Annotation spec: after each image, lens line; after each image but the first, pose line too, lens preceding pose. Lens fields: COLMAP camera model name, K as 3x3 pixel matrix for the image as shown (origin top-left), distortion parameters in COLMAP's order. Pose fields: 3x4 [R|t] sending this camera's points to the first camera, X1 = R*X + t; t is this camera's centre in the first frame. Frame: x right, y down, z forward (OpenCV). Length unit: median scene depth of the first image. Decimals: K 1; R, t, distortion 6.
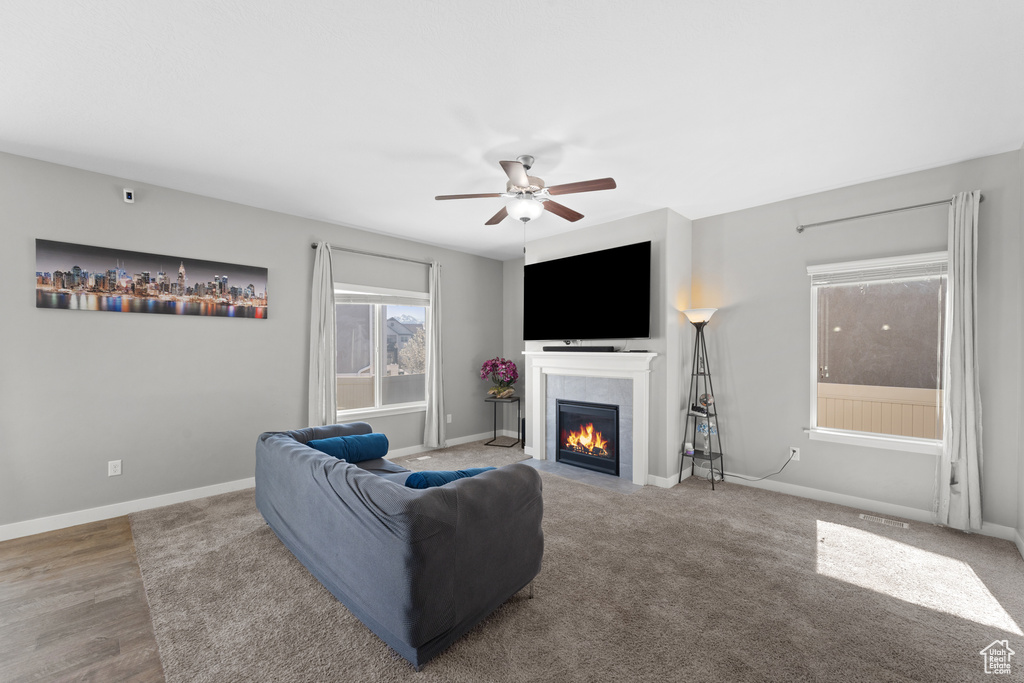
lens RADIAL K [[411.9, 0, 509.7], [0, 411.9, 352.6], [0, 0, 1]] dist [-0.000098, 0.000091]
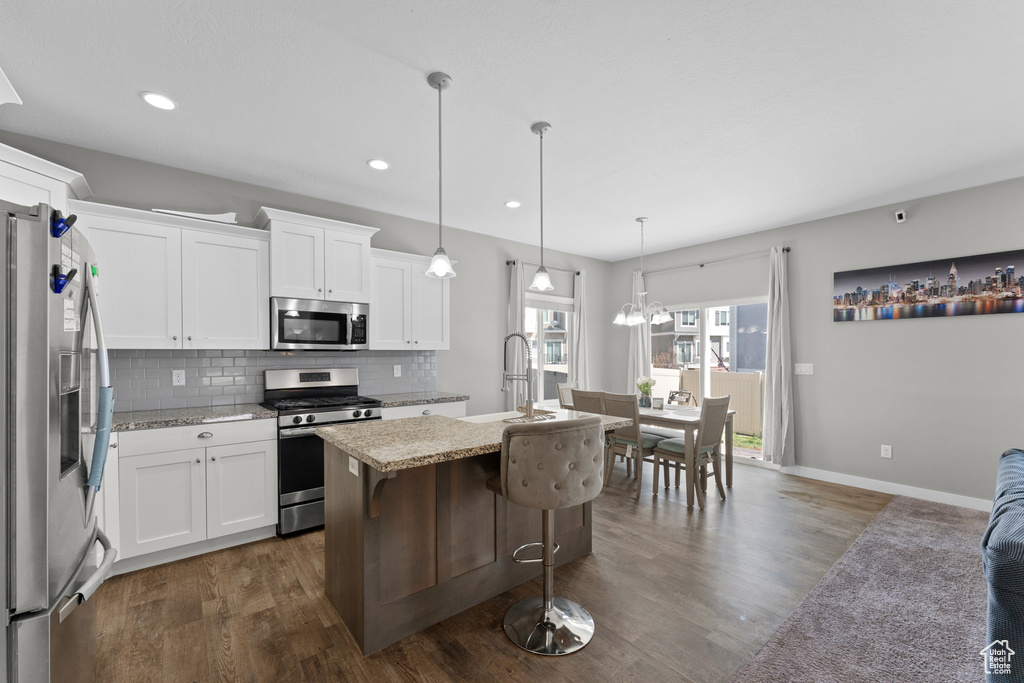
lens RADIAL K [[409.3, 0, 515.5], [0, 409.3, 358.9], [0, 0, 1]] dist [0.000167, 0.000049]
pose [[-0.110169, 0.013285, -0.993824, 0.333099], [-0.003911, 0.999897, 0.013800, 0.001732], [0.993905, 0.005407, -0.110106, 0.071403]]
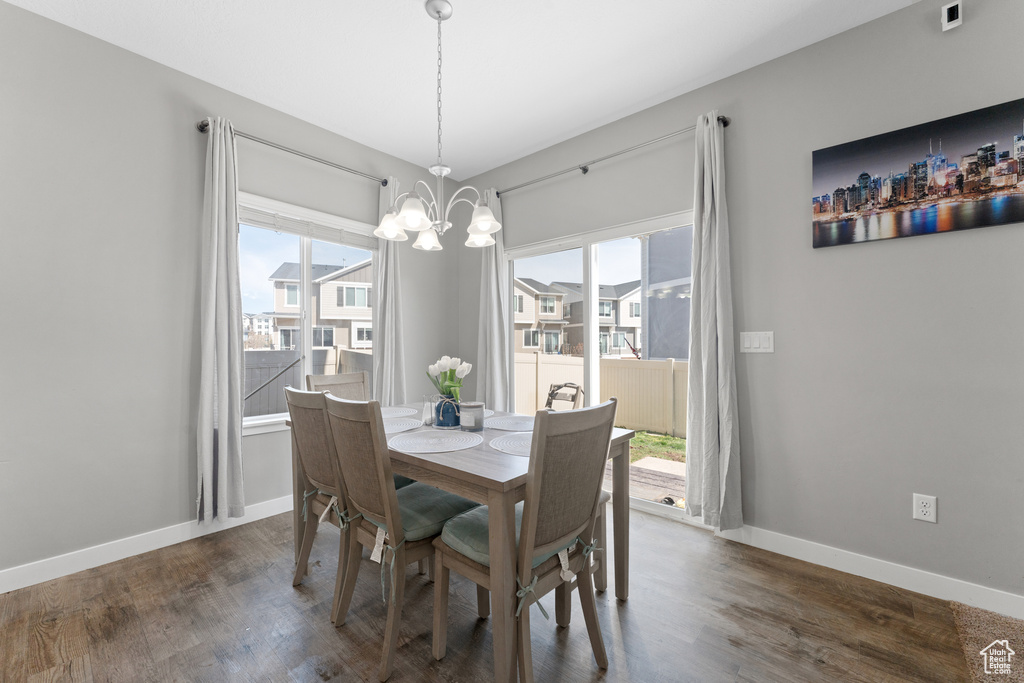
lens RADIAL K [[409.8, 0, 510.8], [0, 409.8, 344.3], [0, 0, 1]] dist [0.000076, 0.000006]
pose [[0.057815, -0.003680, -0.998321, -0.434382], [-0.004789, 0.999981, -0.003964, 0.059720], [0.998316, 0.005010, 0.057796, 0.403632]]
